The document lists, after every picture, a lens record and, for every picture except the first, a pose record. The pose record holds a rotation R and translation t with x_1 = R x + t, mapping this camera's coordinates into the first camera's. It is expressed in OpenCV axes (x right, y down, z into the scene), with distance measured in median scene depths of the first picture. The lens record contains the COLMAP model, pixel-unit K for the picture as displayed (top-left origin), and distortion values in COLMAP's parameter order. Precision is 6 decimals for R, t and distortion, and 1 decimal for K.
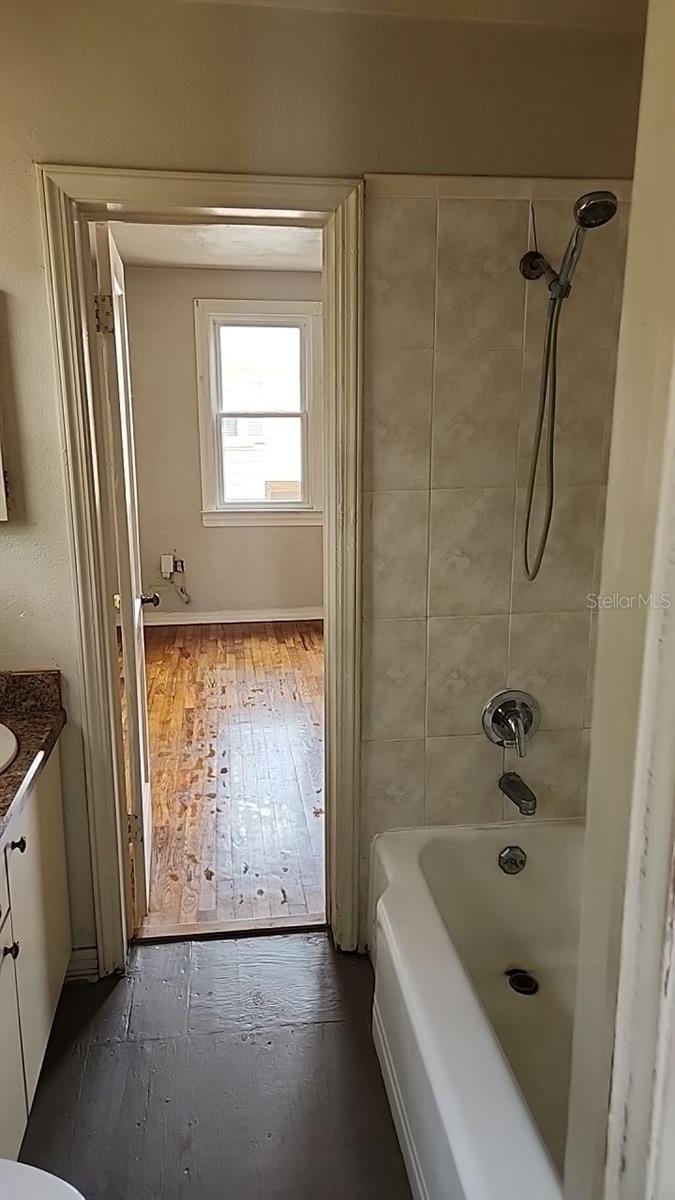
lens RADIAL K [[810.6, 0, 337.5], [0, 810.6, 600.0], [0, 0, 1]] dist [0.079440, -0.060717]
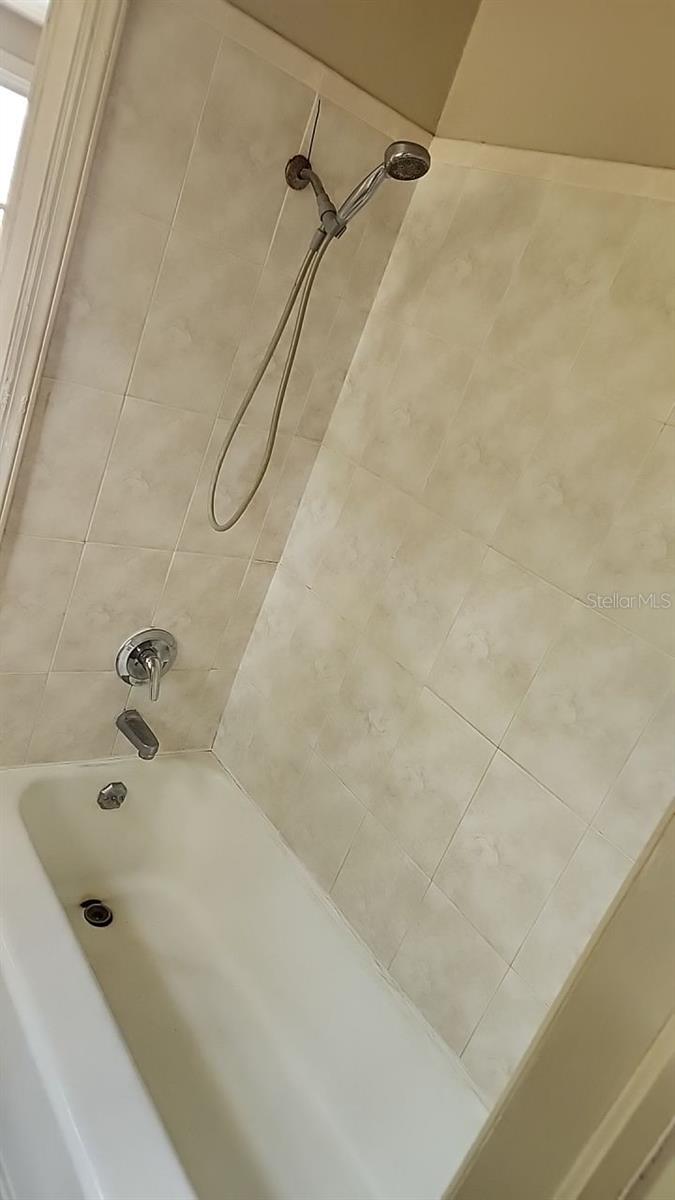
lens RADIAL K [[810.6, 0, 337.5], [0, 810.6, 600.0], [0, 0, 1]] dist [0.079440, -0.060717]
pose [[0.811806, 0.122689, 0.570893, -0.148715], [-0.244705, 0.959167, 0.141837, -0.102011], [-0.530180, -0.254844, 0.808680, 0.158719]]
